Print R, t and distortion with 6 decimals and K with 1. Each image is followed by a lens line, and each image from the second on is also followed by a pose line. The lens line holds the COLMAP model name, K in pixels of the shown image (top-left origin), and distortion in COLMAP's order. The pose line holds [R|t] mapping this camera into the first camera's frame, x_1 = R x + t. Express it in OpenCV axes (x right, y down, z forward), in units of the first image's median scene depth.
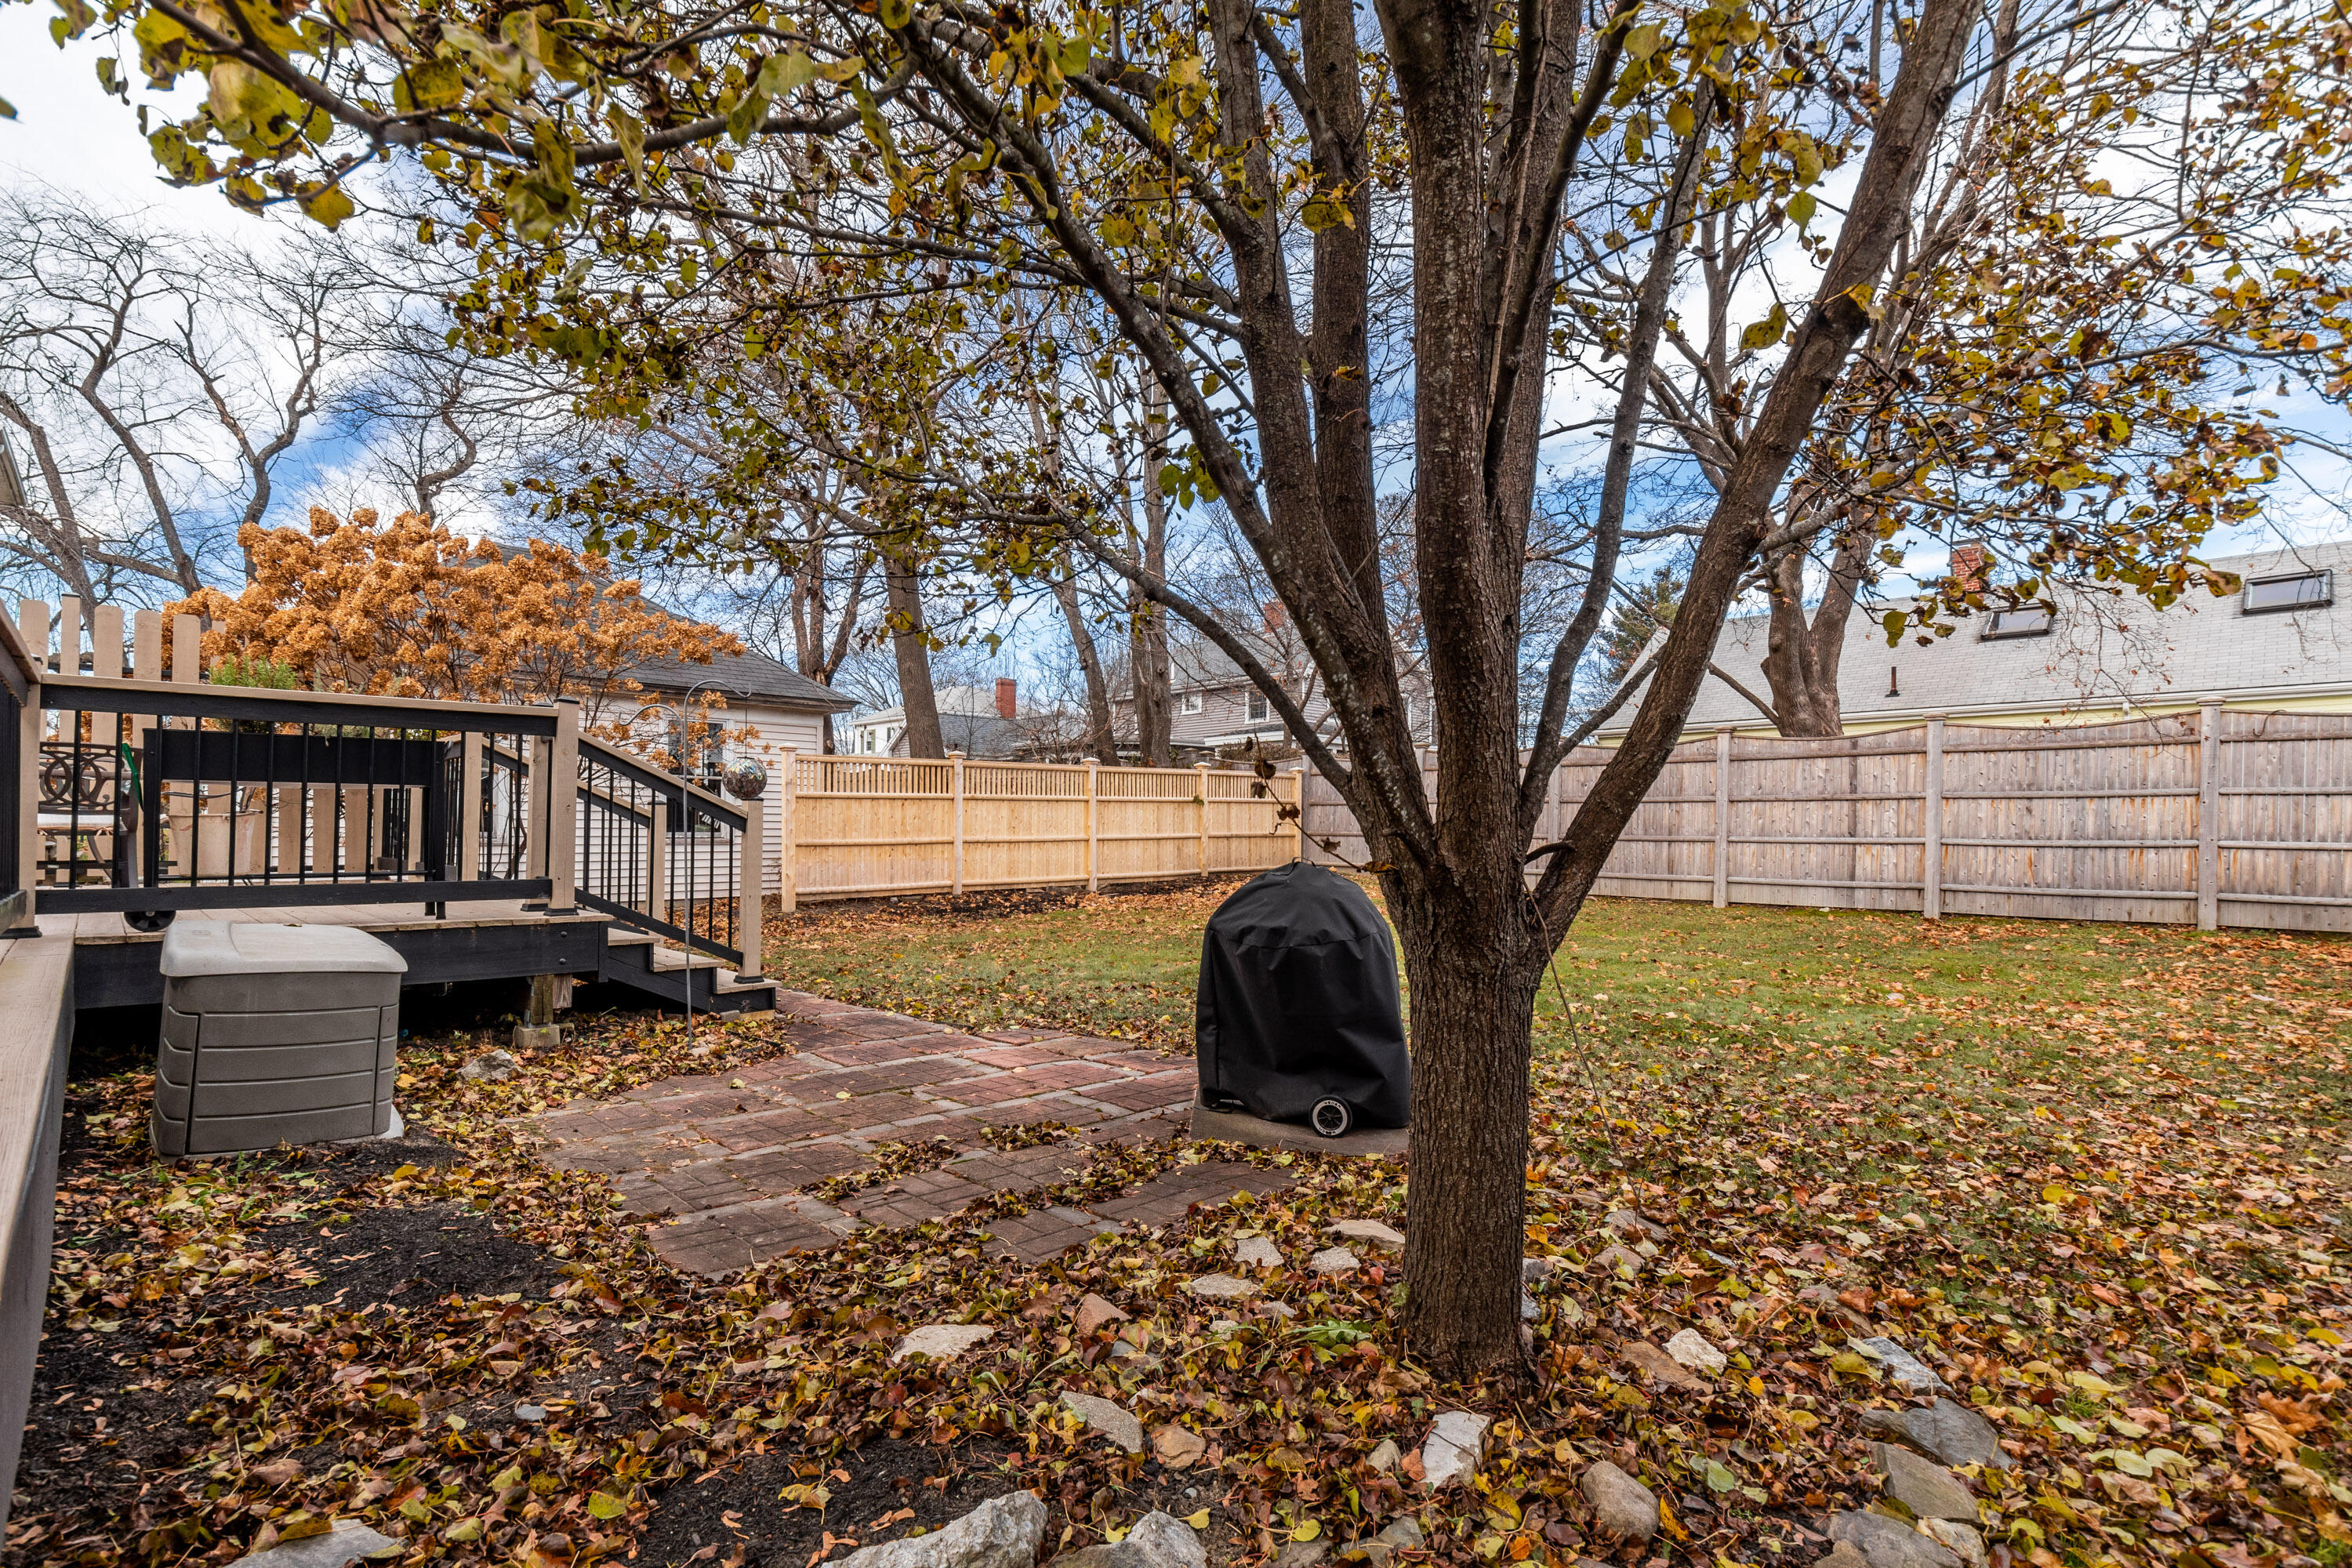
lens RADIAL K [[1093.9, 0, 1174.5], [0, 1093.9, 873.8], [0, 0, 1]] dist [-0.000751, 0.002032]
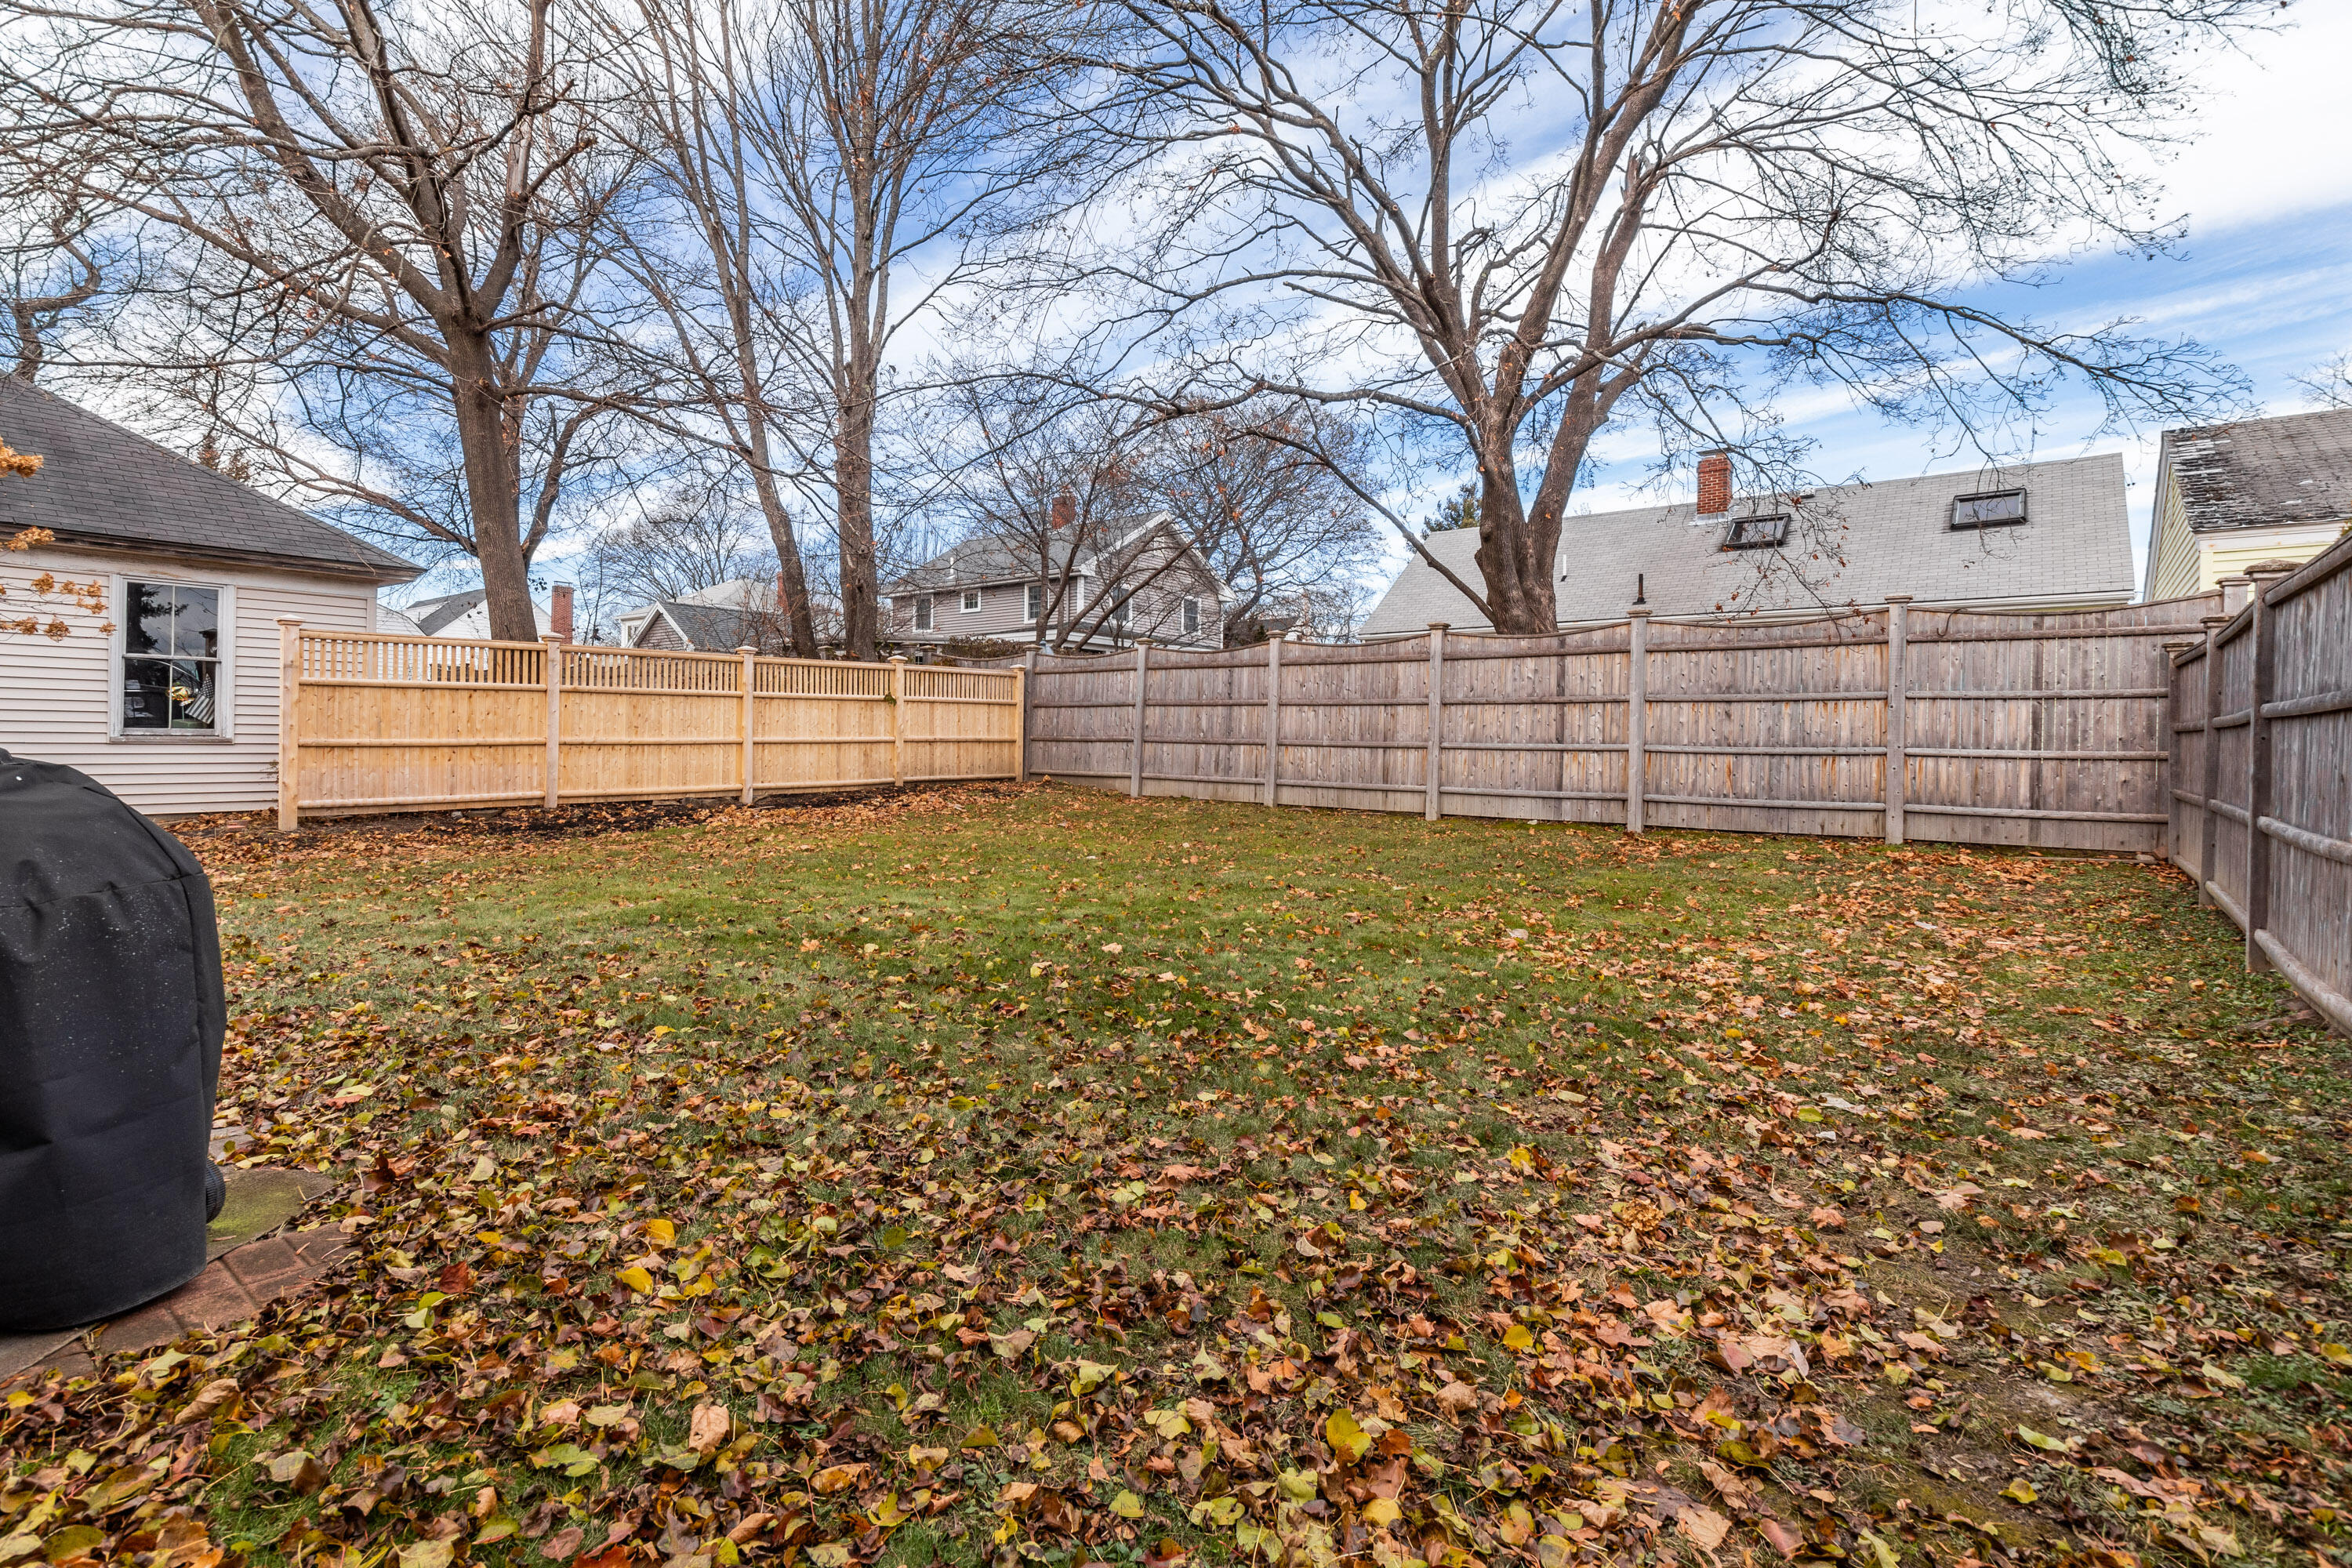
lens RADIAL K [[1093.9, 0, 1180.2], [0, 1093.9, 784.7], [0, 0, 1]] dist [-0.000751, 0.002032]
pose [[0.989560, 0.000652, 0.144122, 0.173827], [-0.000787, 0.999999, 0.000883, 0.000558], [-0.144121, -0.000987, 0.989560, 0.139117]]
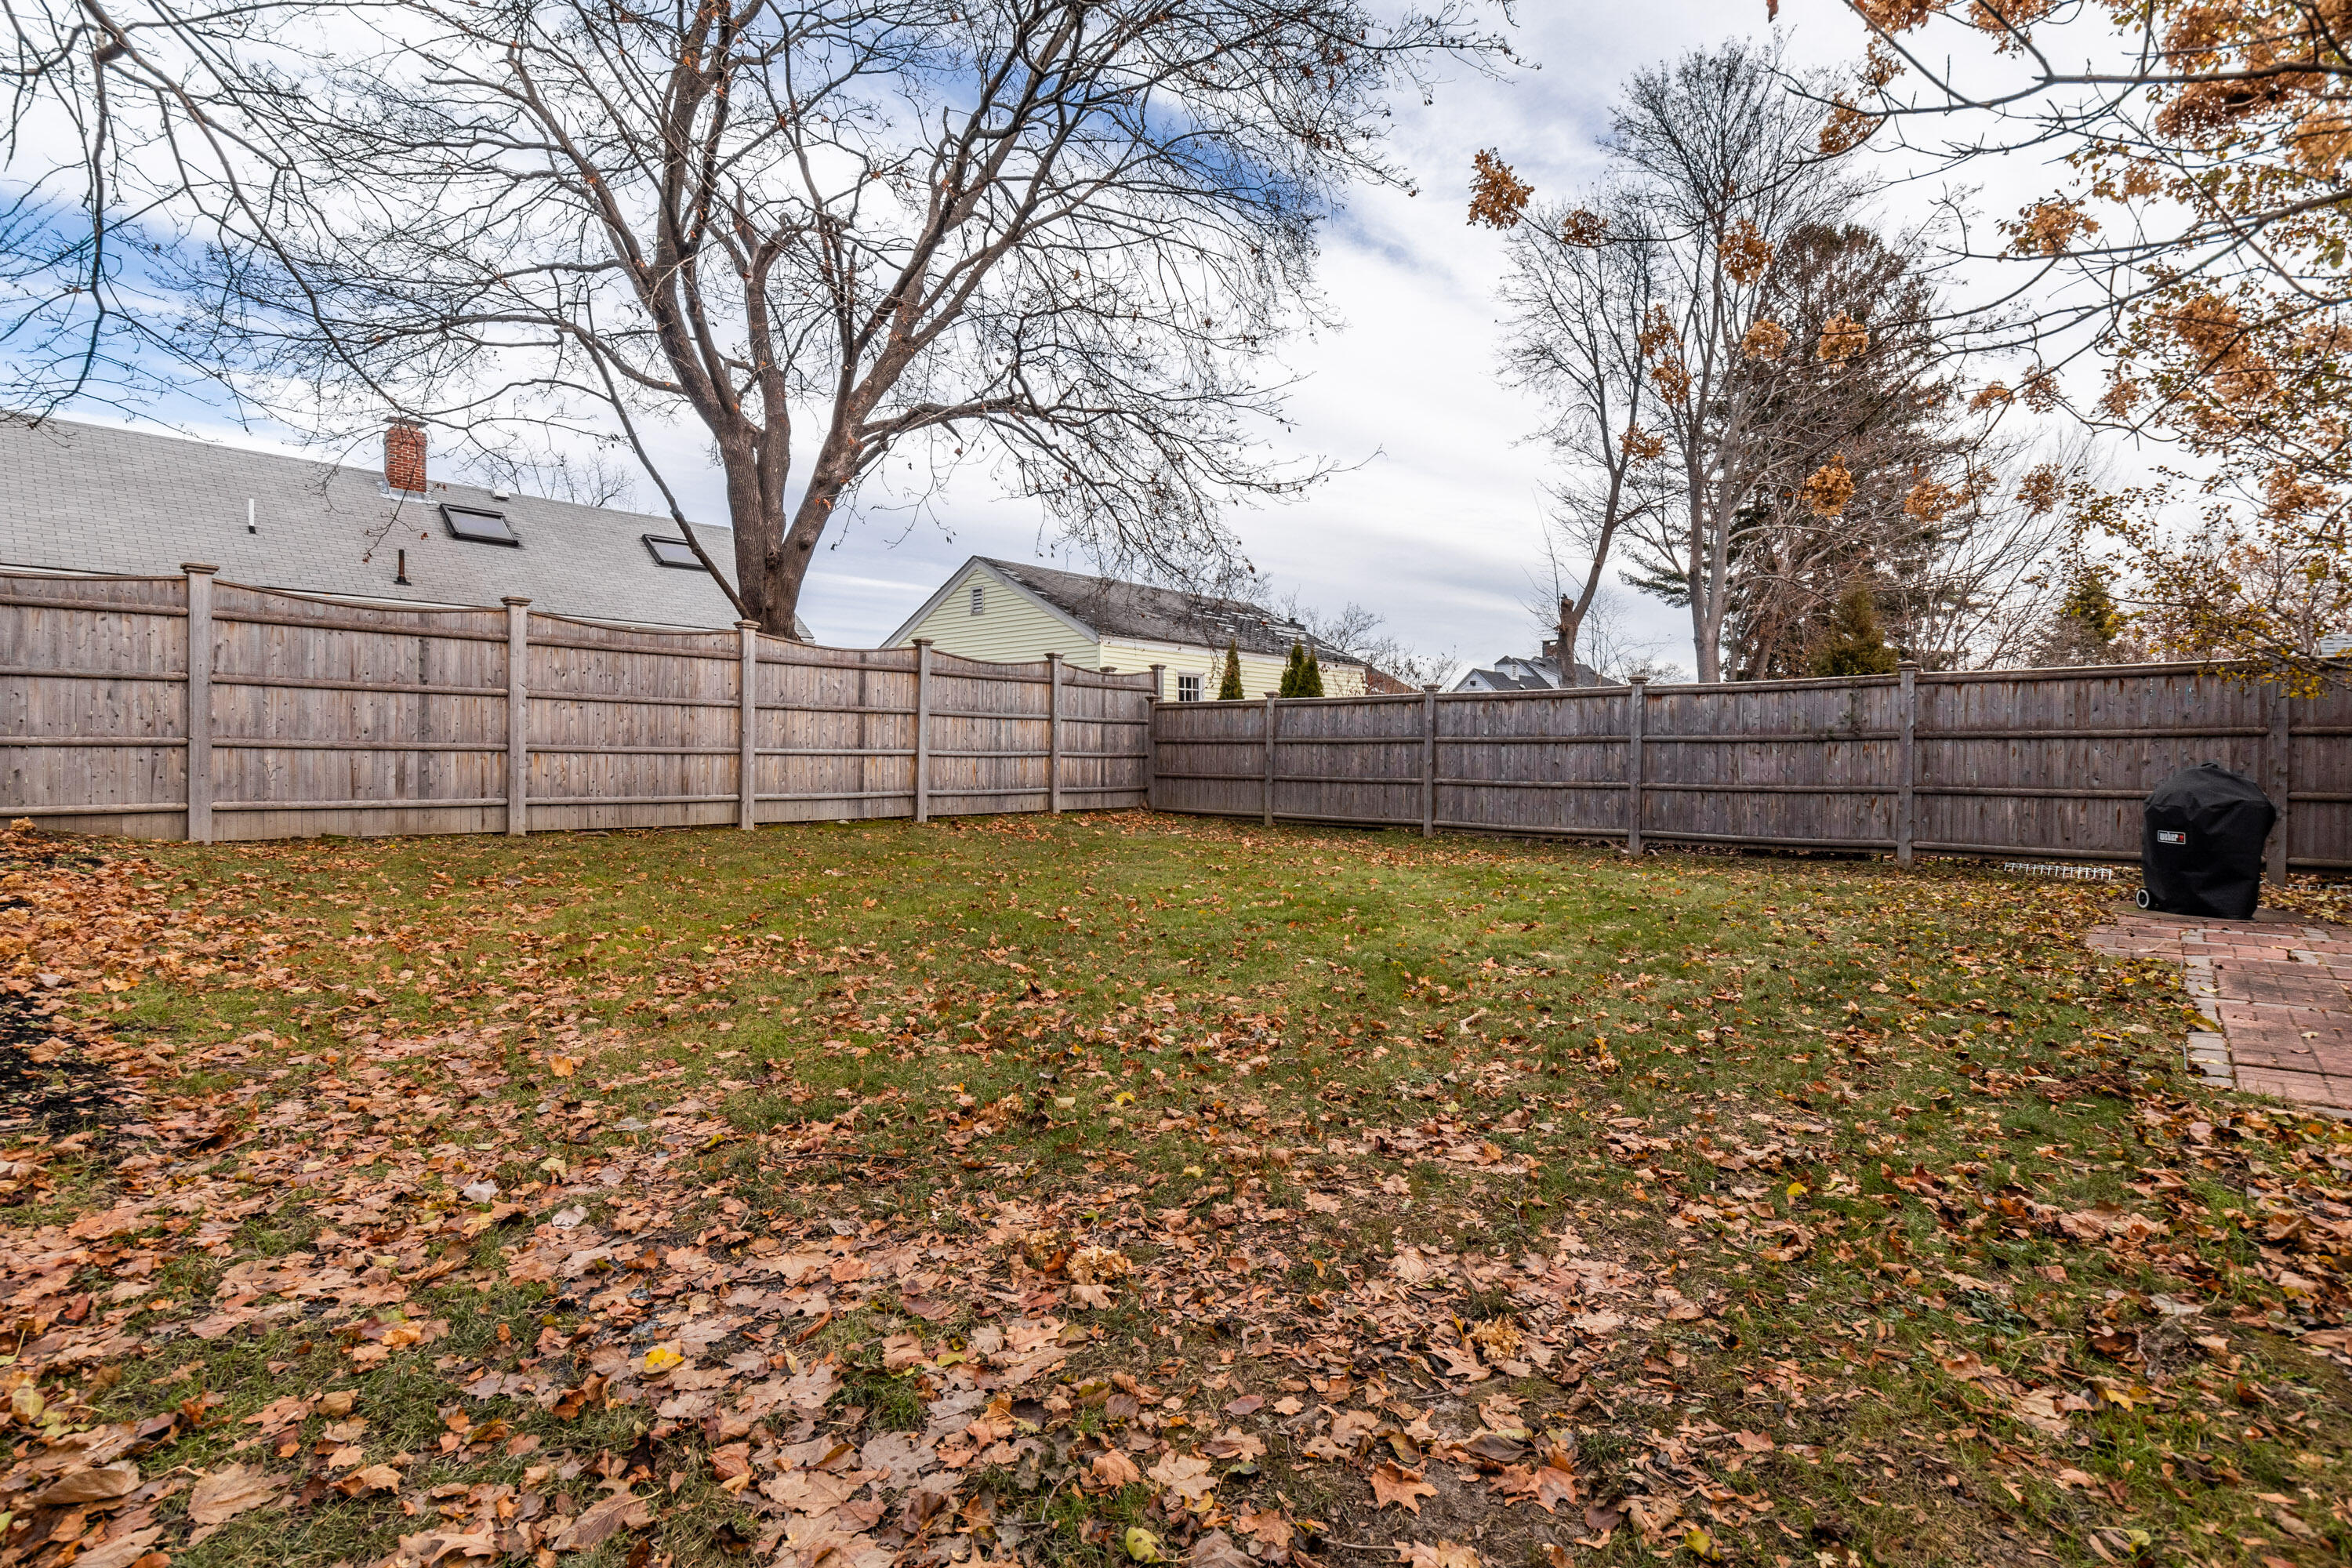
lens RADIAL K [[1093.9, 0, 1165.9], [0, 1093.9, 789.7], [0, 0, 1]] dist [-0.000751, 0.002032]
pose [[-0.050099, -0.039655, 0.997957, -0.416848], [0.032358, 0.998622, 0.041306, -0.028703], [-0.998220, 0.034361, -0.048746, 0.775165]]
